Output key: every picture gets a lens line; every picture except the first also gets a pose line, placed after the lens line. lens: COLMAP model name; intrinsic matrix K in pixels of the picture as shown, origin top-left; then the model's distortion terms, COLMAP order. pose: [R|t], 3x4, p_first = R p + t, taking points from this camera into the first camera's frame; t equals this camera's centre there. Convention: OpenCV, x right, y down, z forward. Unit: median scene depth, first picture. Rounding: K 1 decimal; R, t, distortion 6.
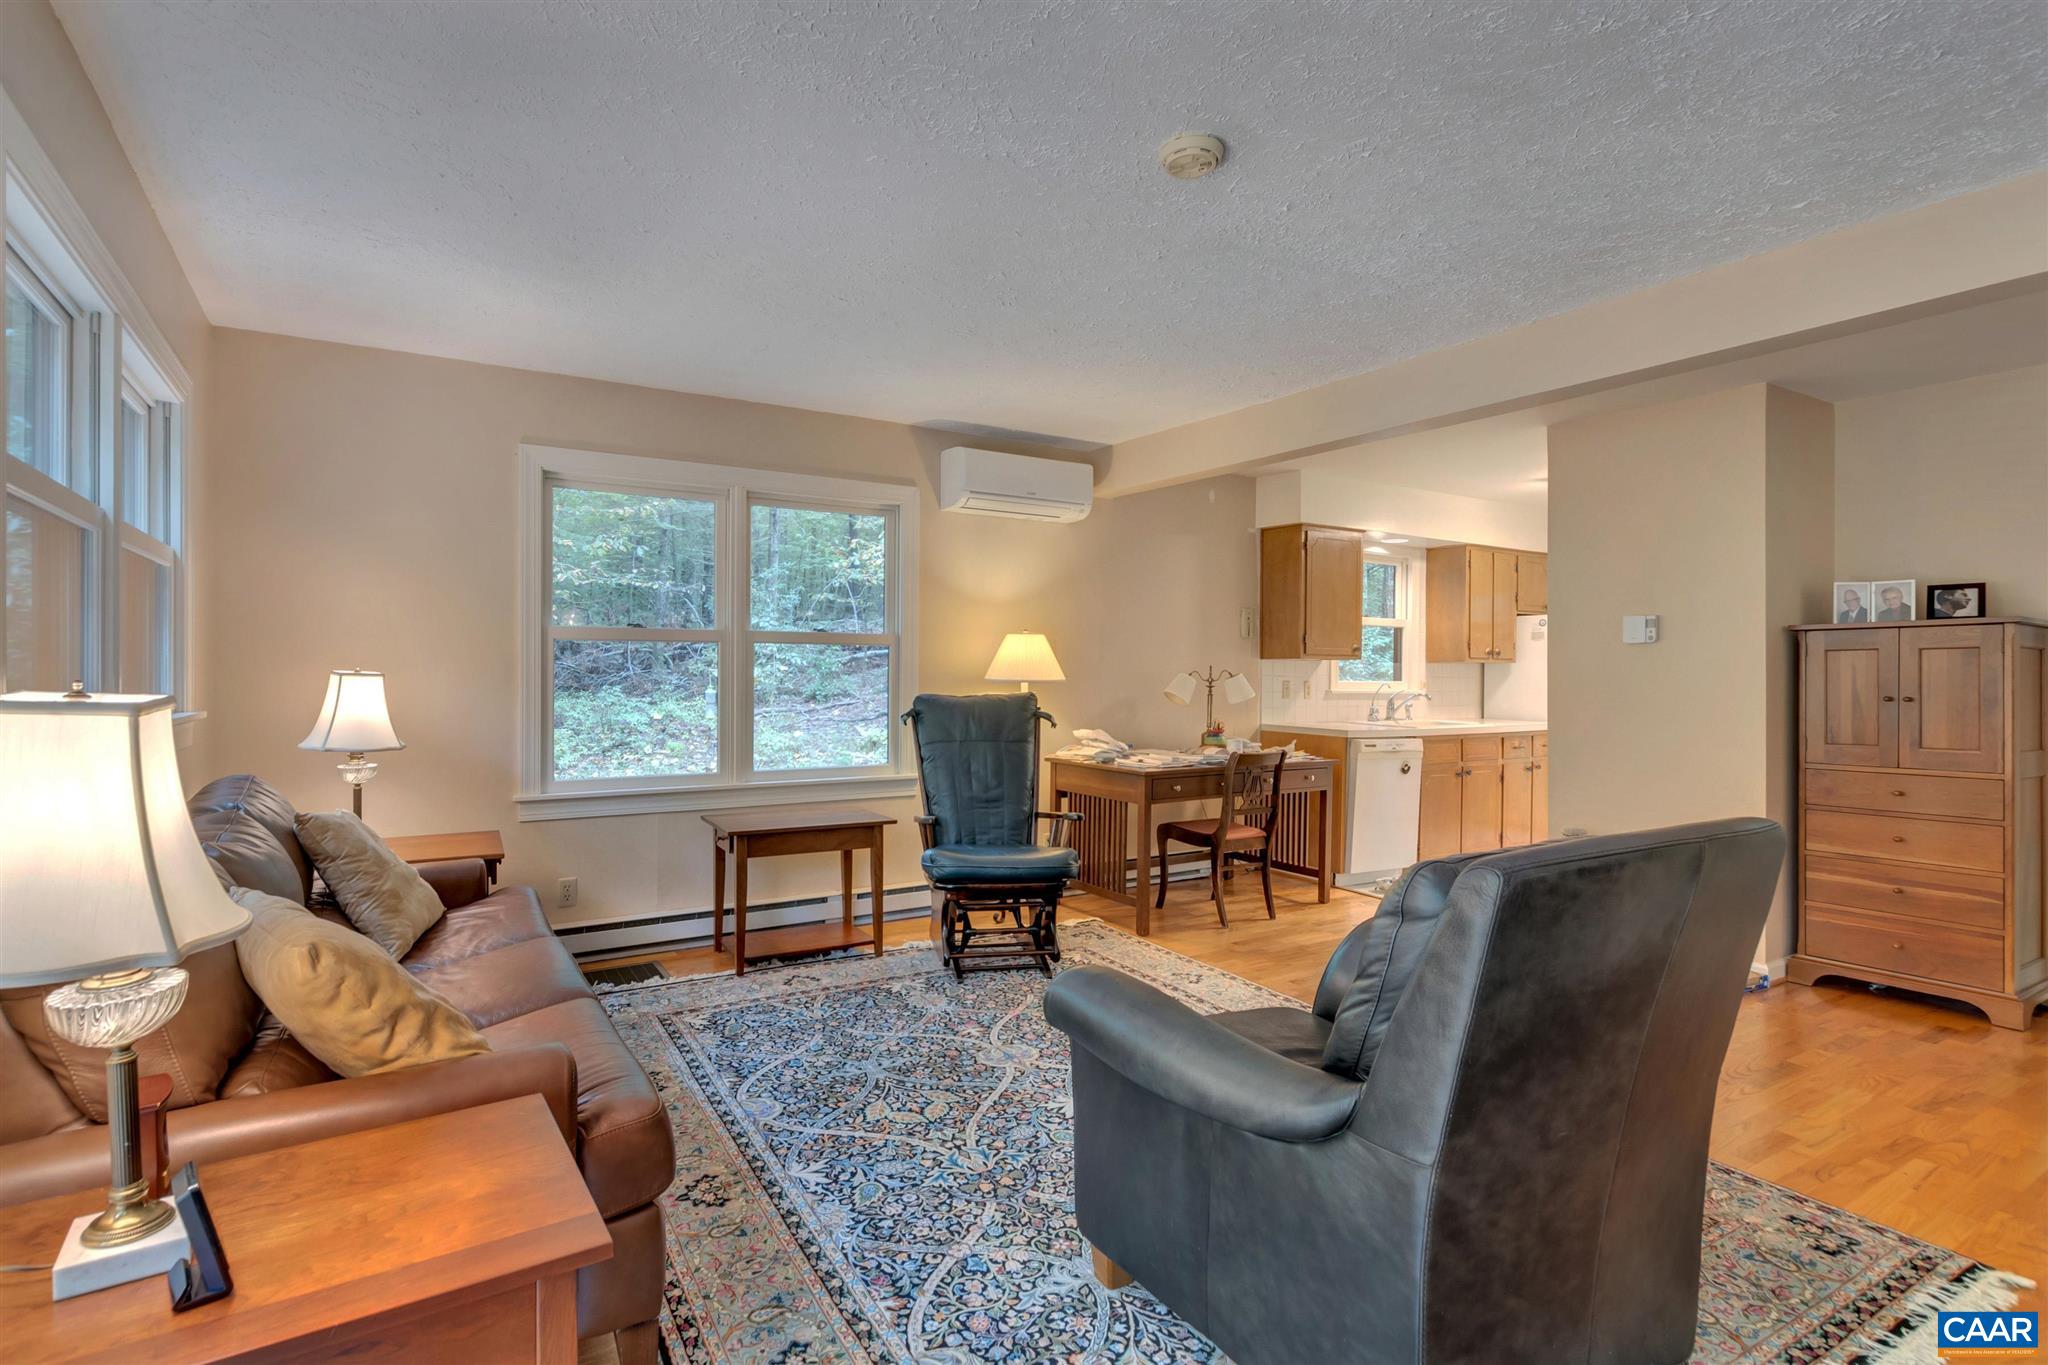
lens RADIAL K [[909.3, 0, 1032.1], [0, 909.3, 681.8], [0, 0, 1]] dist [0.001640, 0.000757]
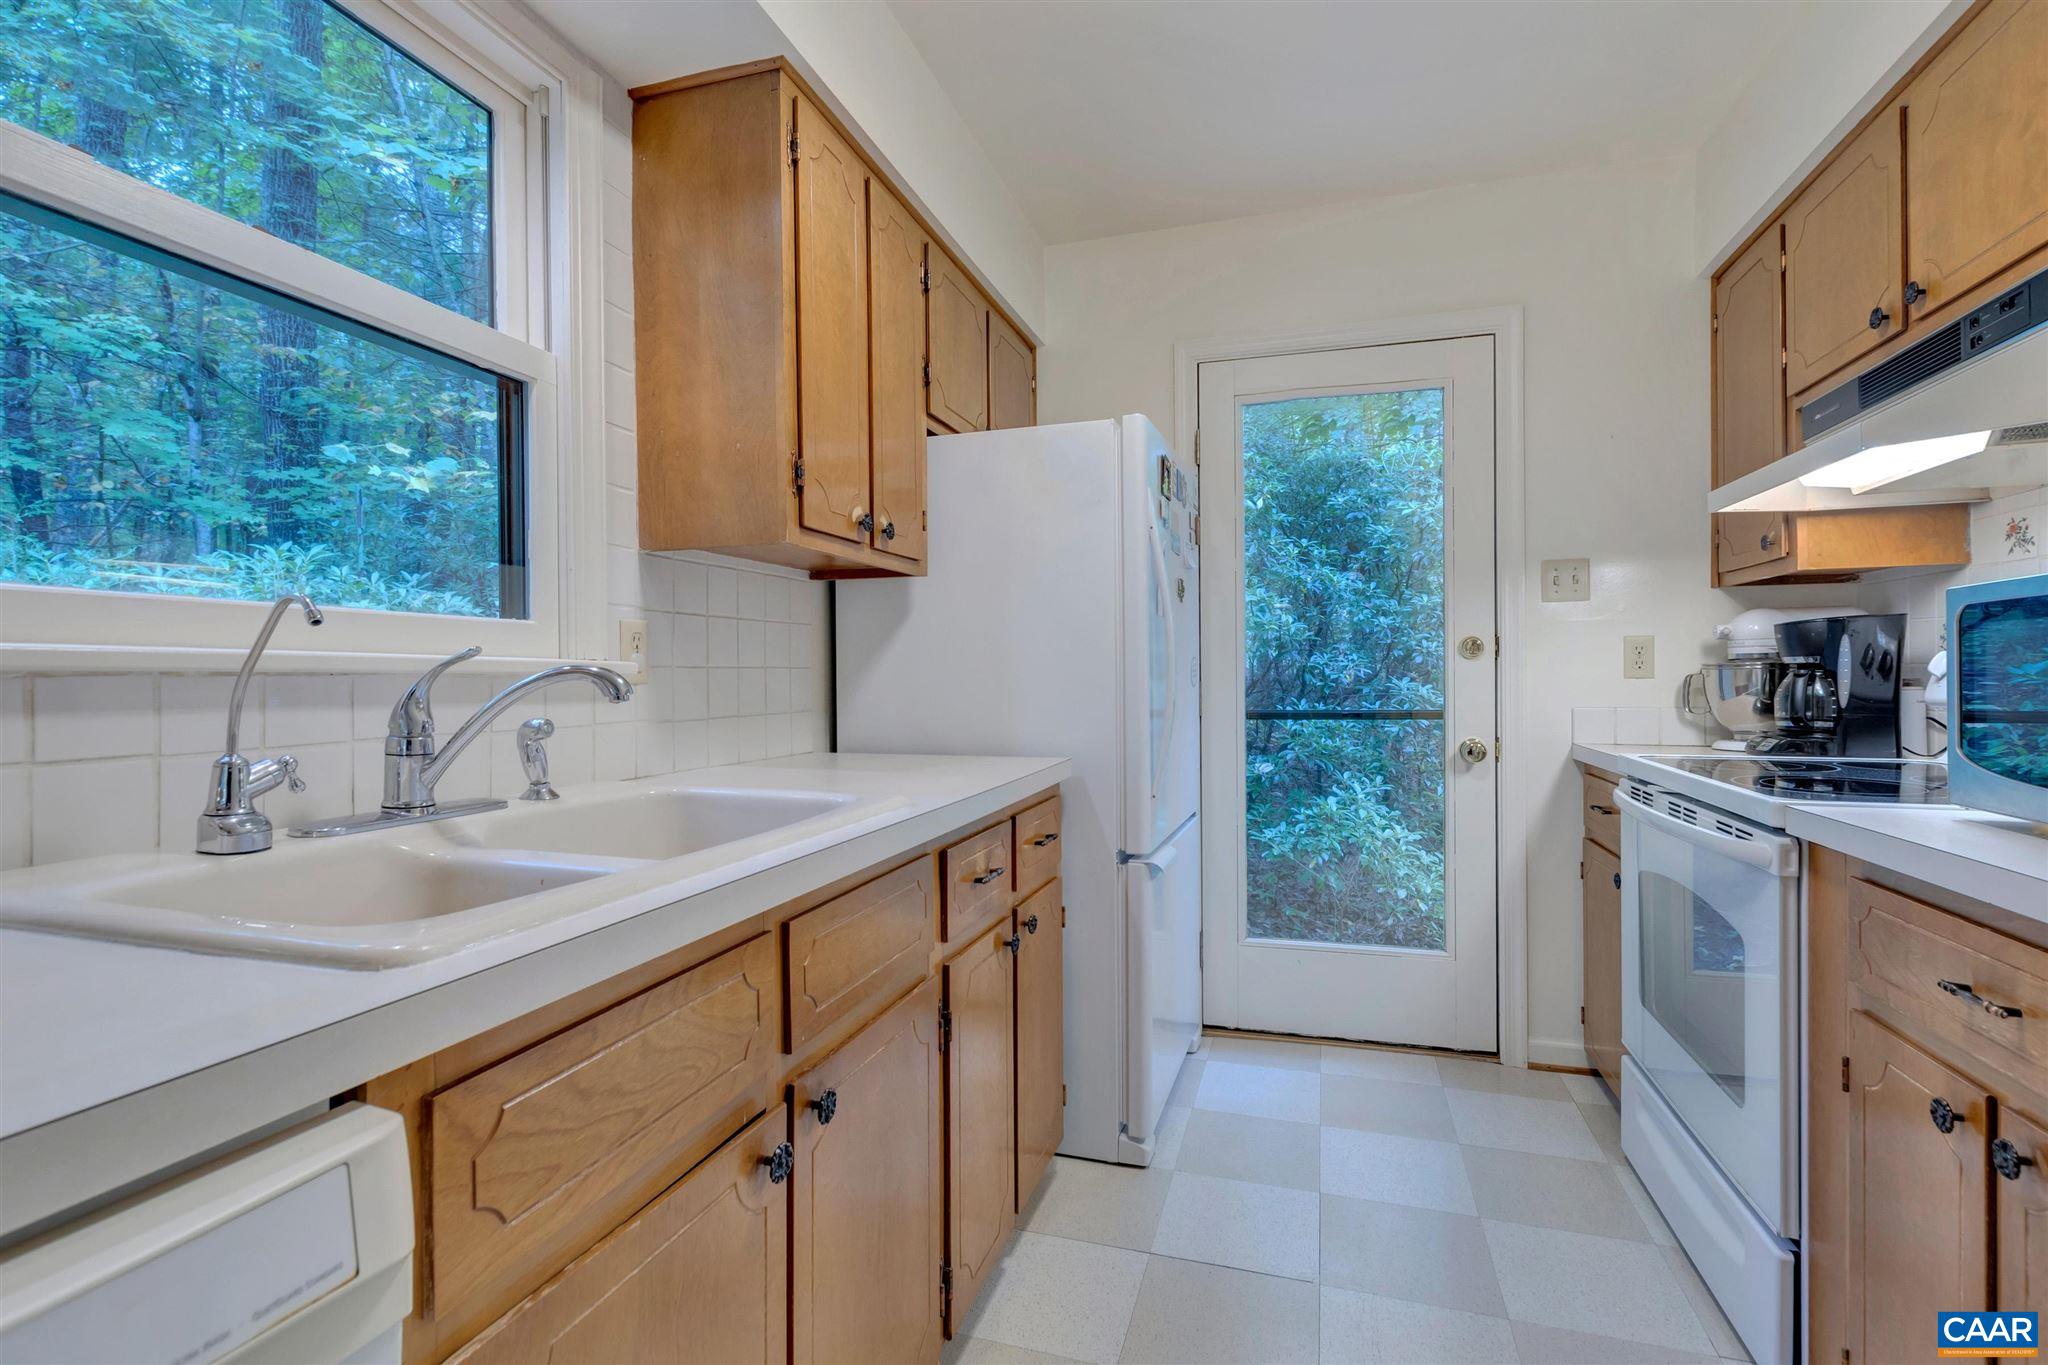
lens RADIAL K [[909.3, 0, 1049.4], [0, 909.3, 668.2], [0, 0, 1]] dist [0.001640, 0.000757]
pose [[0.727345, -0.007623, 0.686229, 0.360953], [0.019711, 0.999758, -0.009786, 0.016909], [-0.685989, 0.020644, 0.727319, 0.778348]]
